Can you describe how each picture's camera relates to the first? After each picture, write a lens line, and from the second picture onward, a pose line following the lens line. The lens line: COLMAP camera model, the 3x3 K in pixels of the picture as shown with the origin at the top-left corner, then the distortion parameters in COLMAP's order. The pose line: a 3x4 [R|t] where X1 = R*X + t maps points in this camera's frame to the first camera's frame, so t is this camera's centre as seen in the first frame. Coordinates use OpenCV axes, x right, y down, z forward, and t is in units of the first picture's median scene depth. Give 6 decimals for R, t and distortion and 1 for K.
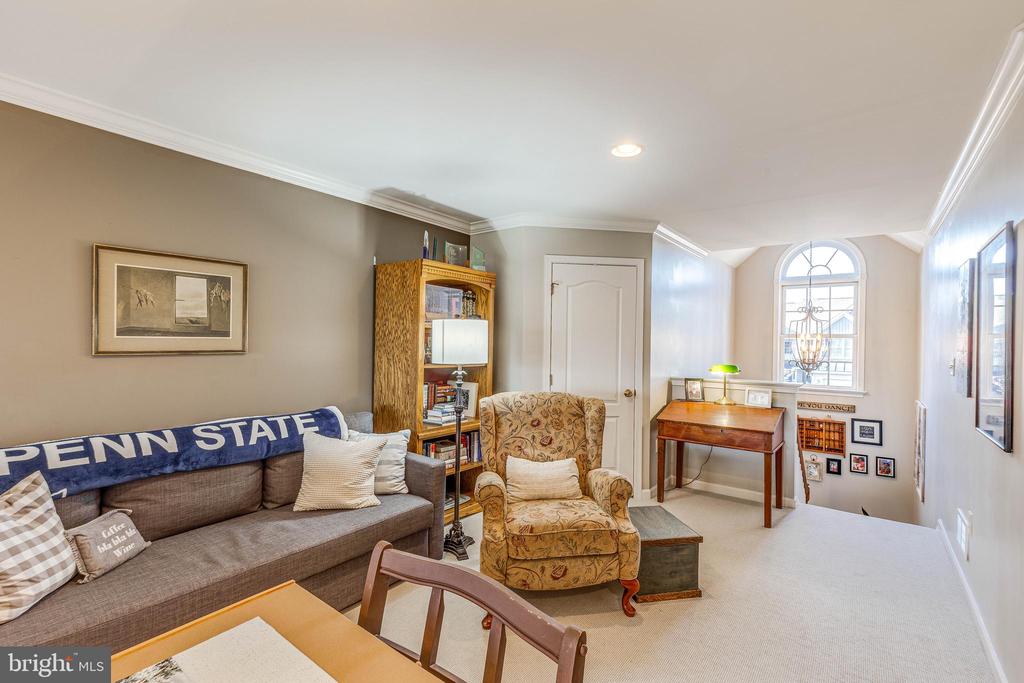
lens RADIAL K [[460.1, 0, 517.5], [0, 460.1, 340.7], [0, 0, 1]] dist [0.000800, -0.001525]
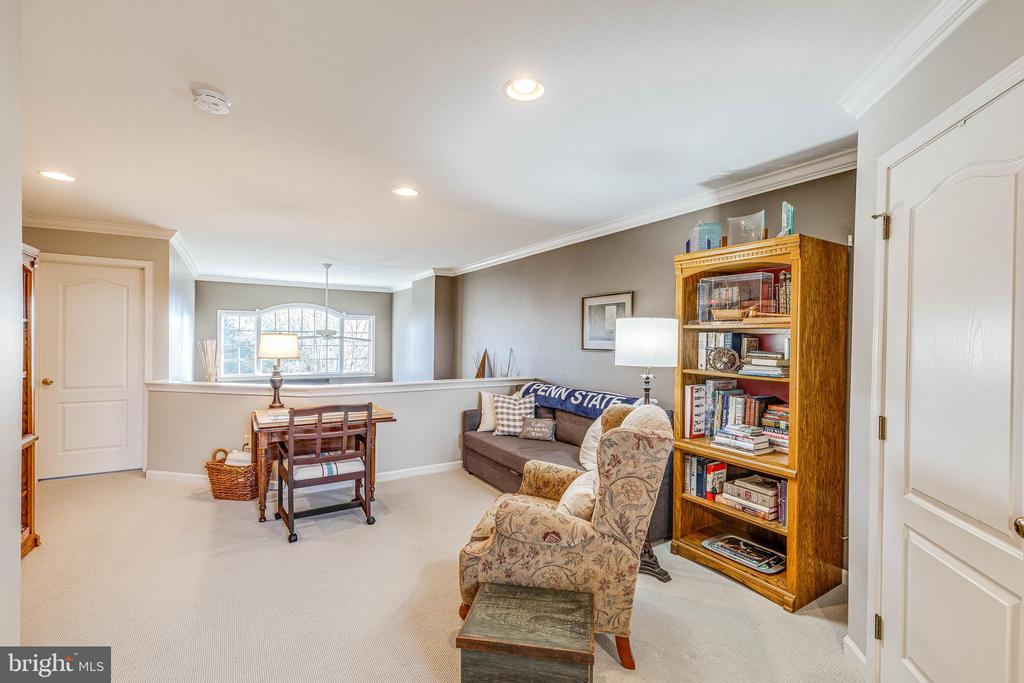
lens RADIAL K [[460.1, 0, 518.1], [0, 460.1, 341.8], [0, 0, 1]] dist [0.000800, -0.001525]
pose [[-0.360023, -0.022802, -0.932665, 0.915725], [-0.029880, 0.999470, -0.012901, 0.024734], [0.932465, 0.023224, -0.360514, 1.219902]]
